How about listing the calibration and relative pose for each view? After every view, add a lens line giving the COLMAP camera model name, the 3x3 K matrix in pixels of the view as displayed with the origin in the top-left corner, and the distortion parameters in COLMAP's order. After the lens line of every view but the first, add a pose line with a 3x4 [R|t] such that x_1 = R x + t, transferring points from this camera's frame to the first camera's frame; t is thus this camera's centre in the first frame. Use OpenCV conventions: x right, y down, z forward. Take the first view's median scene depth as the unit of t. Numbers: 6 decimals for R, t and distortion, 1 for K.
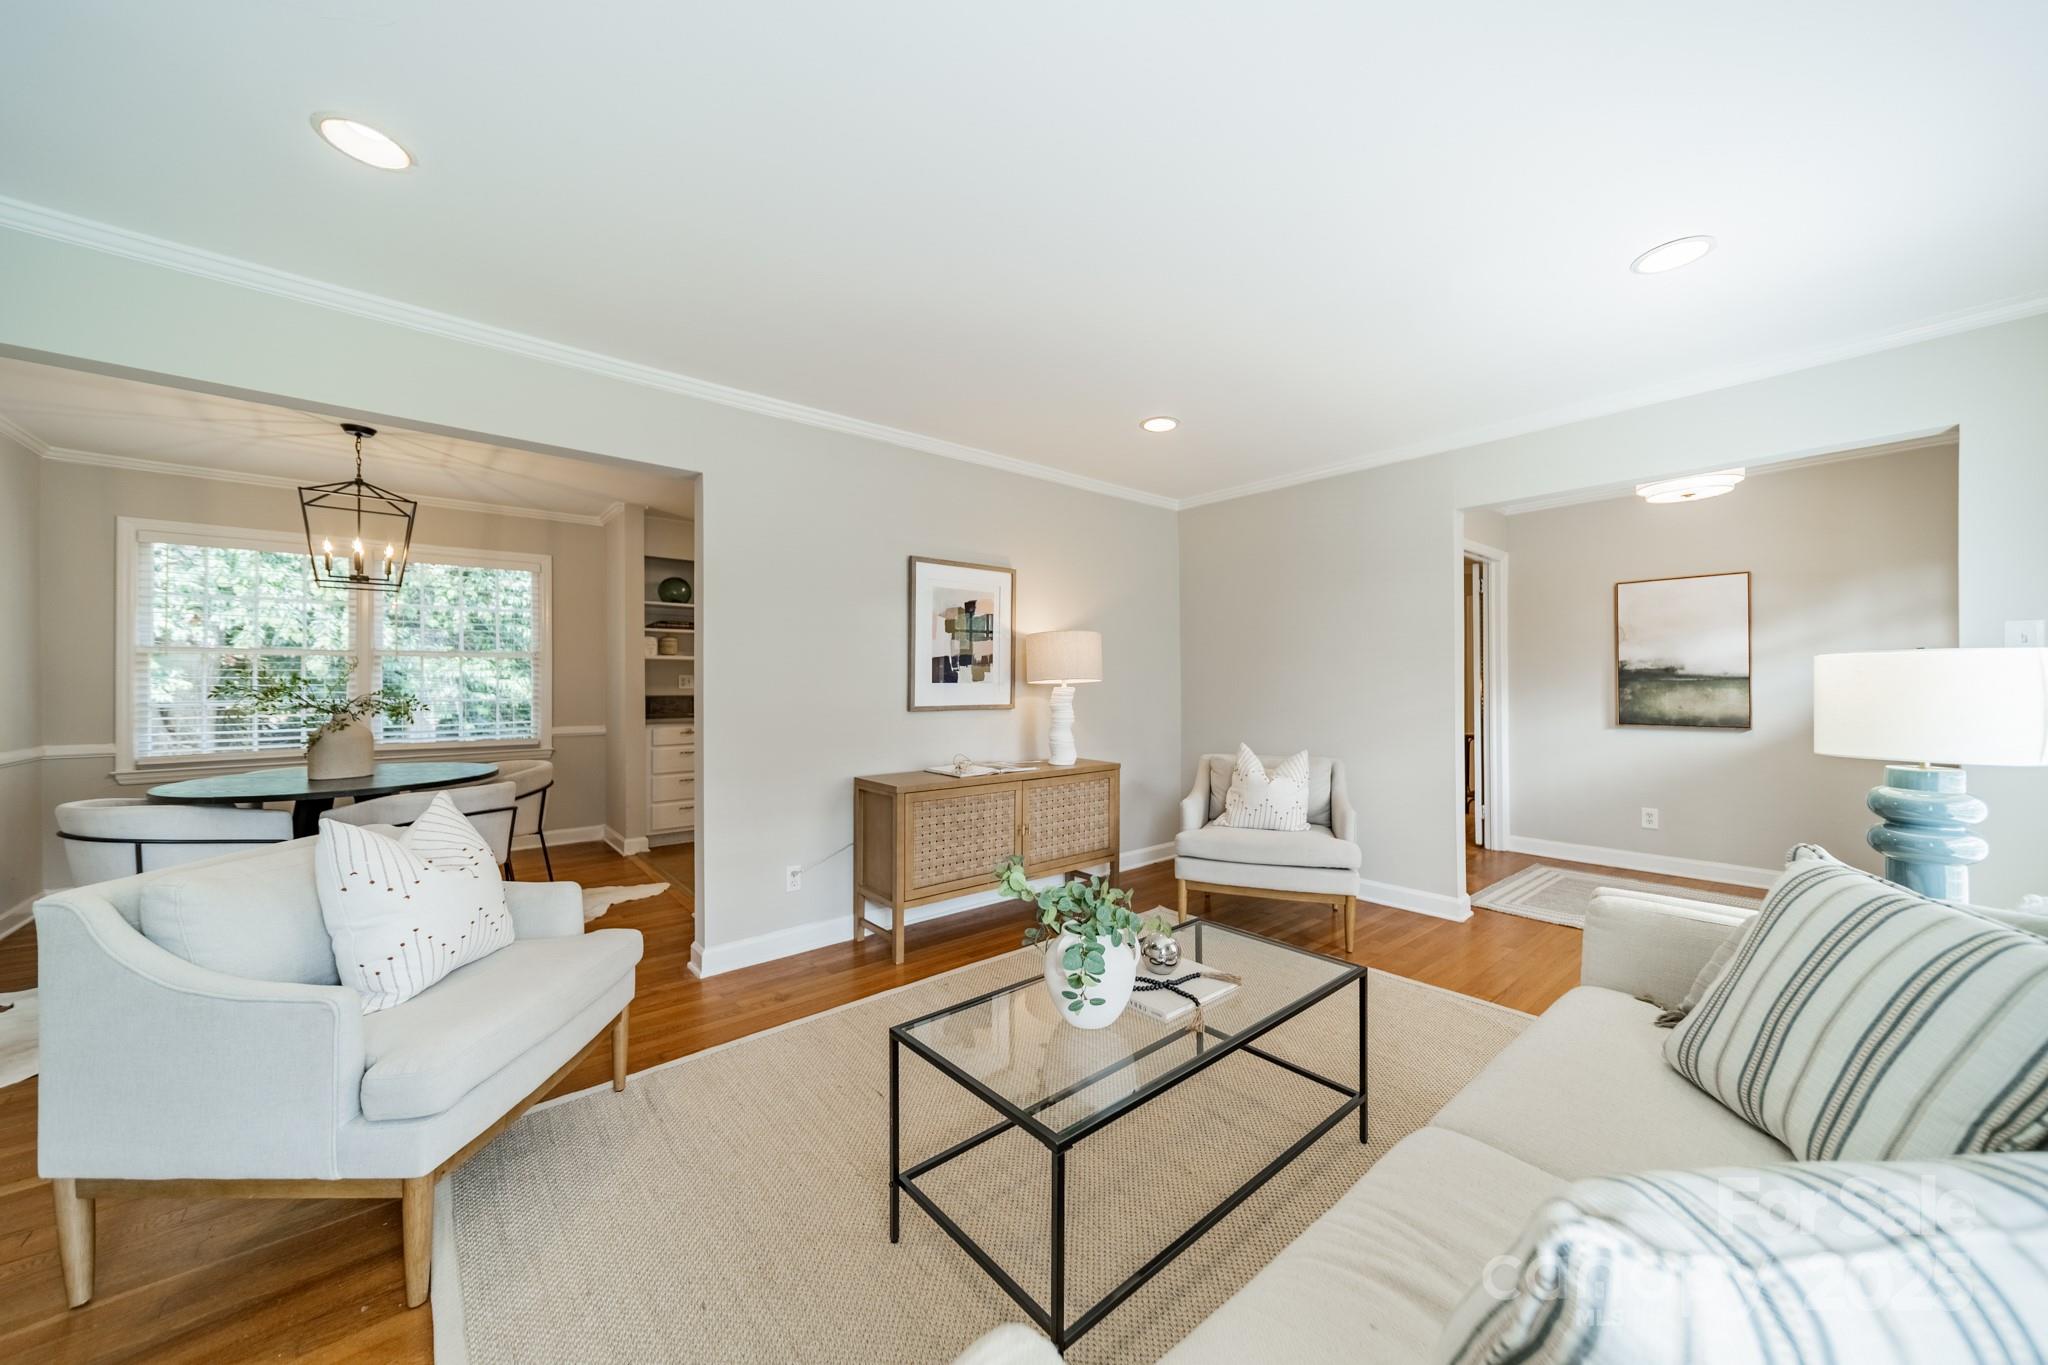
lens RADIAL K [[726.3, 0, 1024.0], [0, 726.3, 682.5], [0, 0, 1]] dist [0.009067, -0.000002]
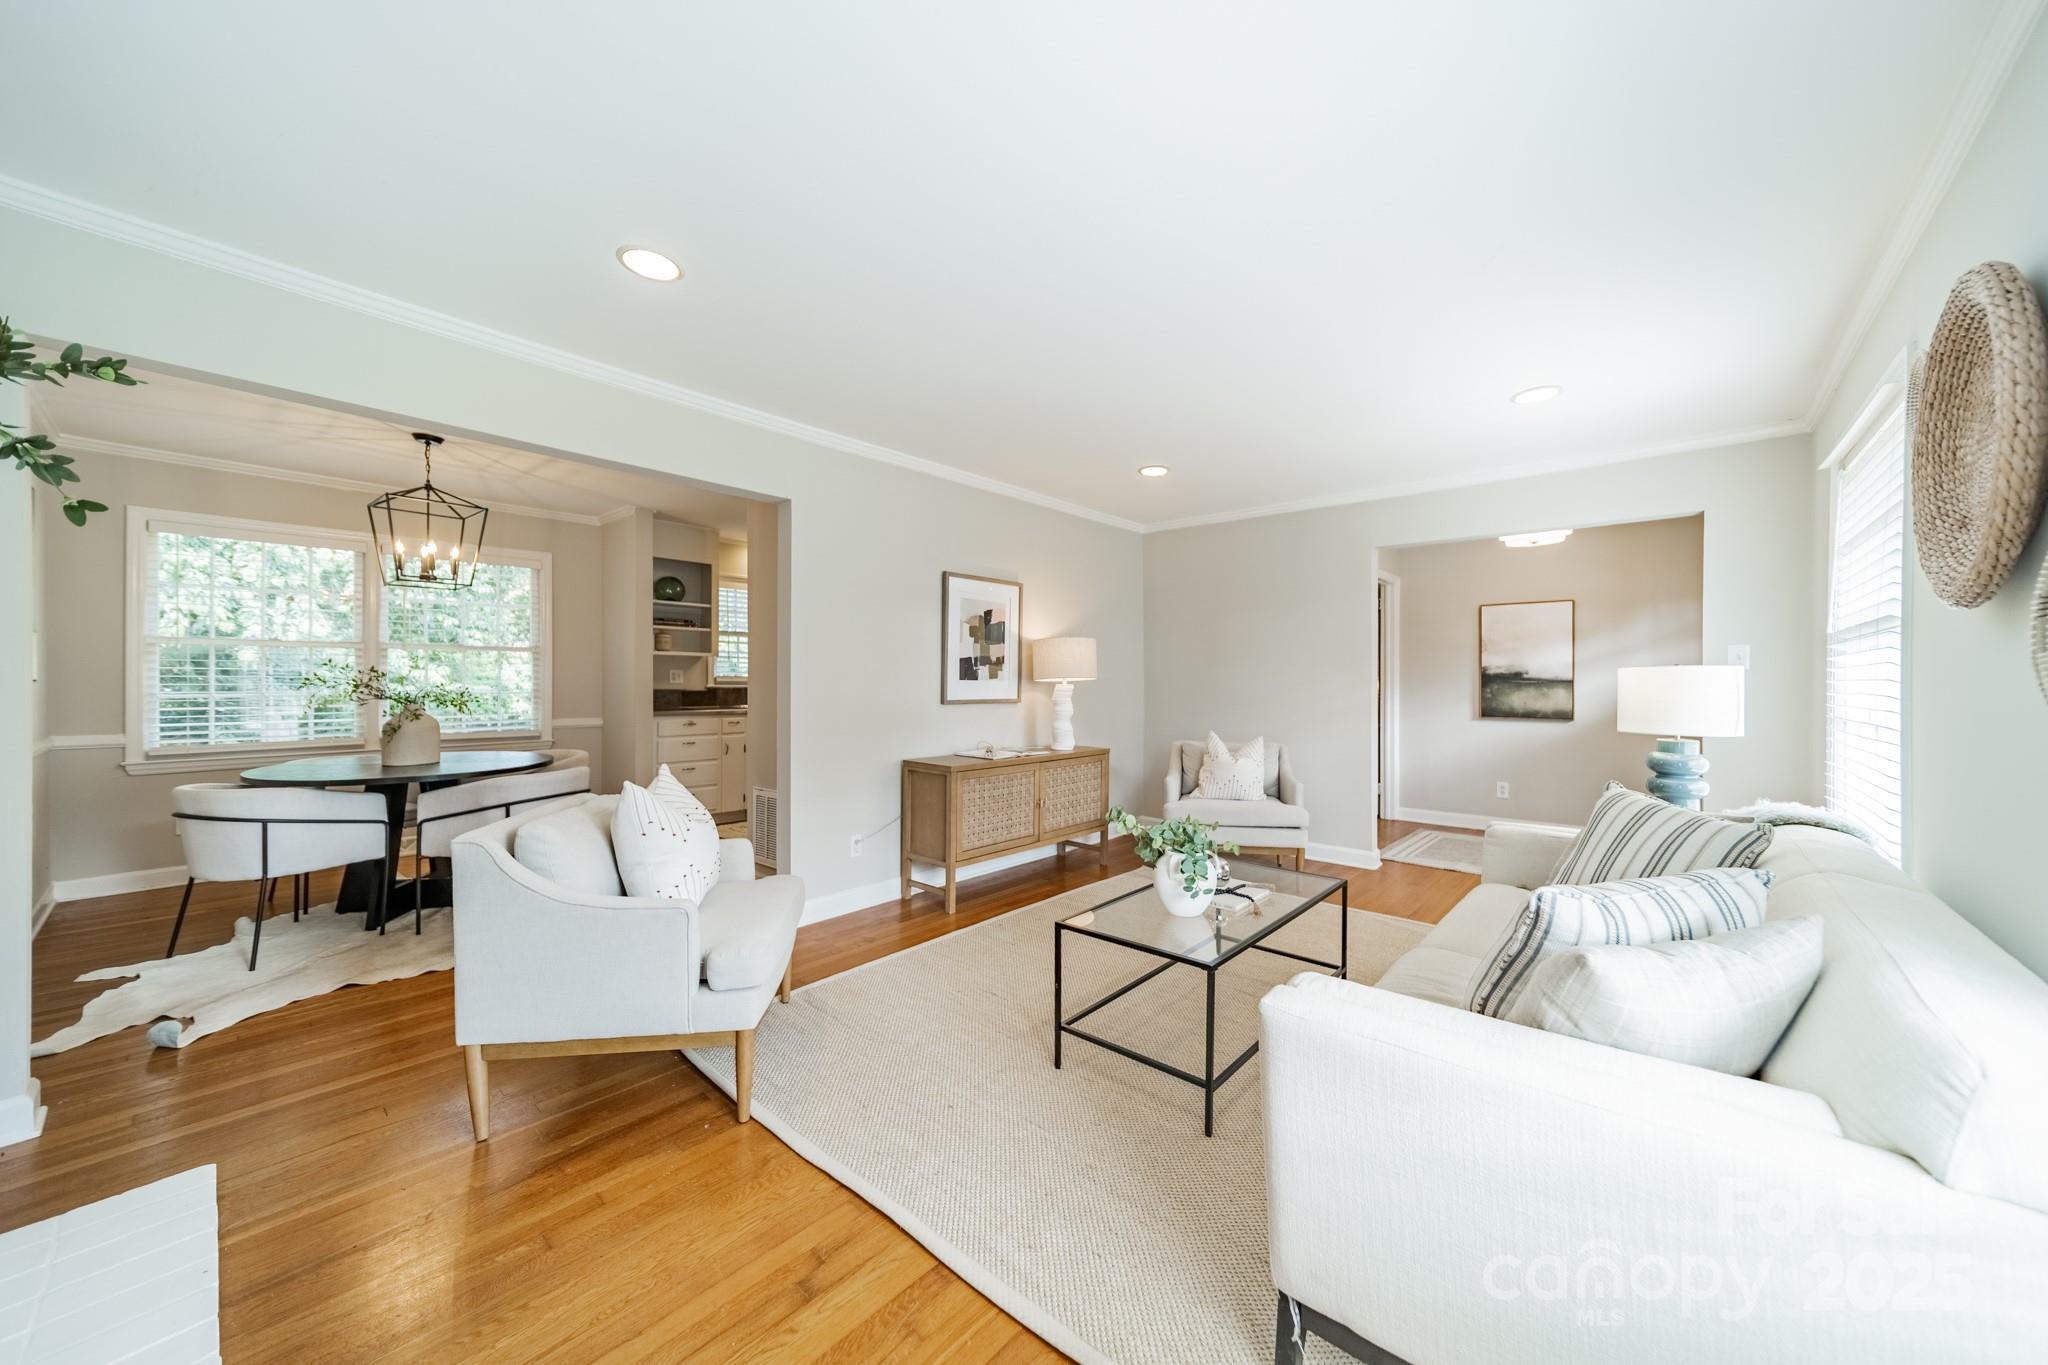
lens RADIAL K [[726.3, 0, 1024.0], [0, 726.3, 682.5], [0, 0, 1]] dist [0.009067, -0.000002]
pose [[0.989672, 0.007620, 0.143144, -0.194882], [-0.008263, 0.999958, 0.003899, -0.000913], [-0.143109, -0.005042, 0.989694, -0.175666]]
